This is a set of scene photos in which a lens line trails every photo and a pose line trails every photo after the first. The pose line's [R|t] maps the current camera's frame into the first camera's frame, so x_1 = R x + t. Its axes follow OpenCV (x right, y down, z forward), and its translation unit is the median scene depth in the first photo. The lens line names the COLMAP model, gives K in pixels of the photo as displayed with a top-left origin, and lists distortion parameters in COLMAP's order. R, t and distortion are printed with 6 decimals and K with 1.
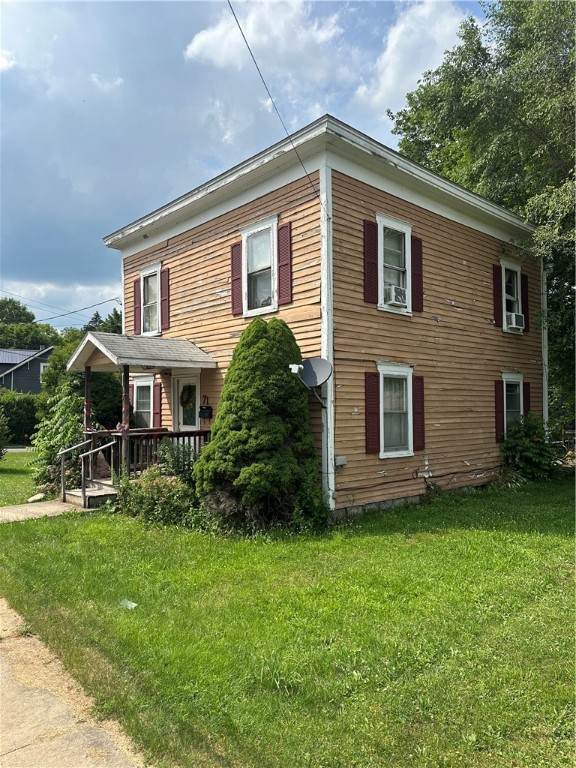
lens RADIAL K [[533.6, 0, 288.0], [0, 533.6, 384.0], [0, 0, 1]] dist [0.185468, -0.315651]
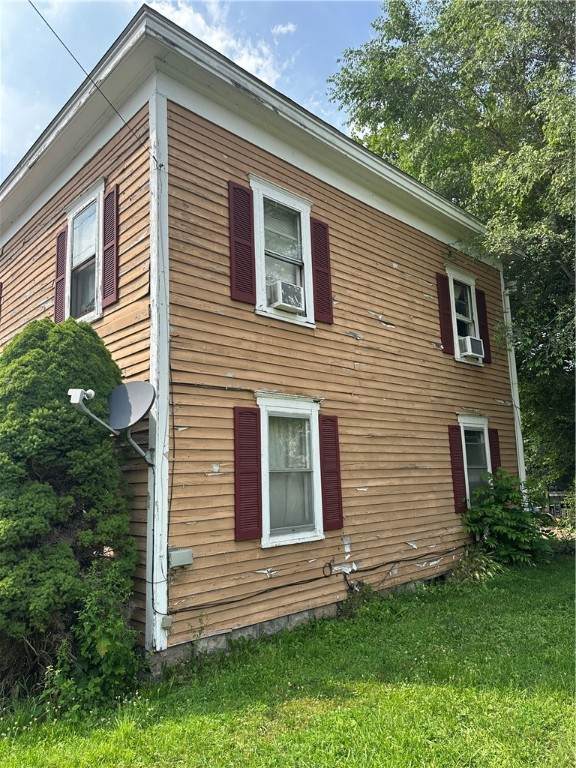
lens RADIAL K [[533.6, 0, 288.0], [0, 533.6, 384.0], [0, 0, 1]] dist [0.185468, -0.315651]
pose [[0.999218, -0.021521, 0.033164, 0.179371], [0.025497, 0.991886, -0.124548, 0.029638], [-0.030214, 0.125296, 0.991659, 0.351248]]
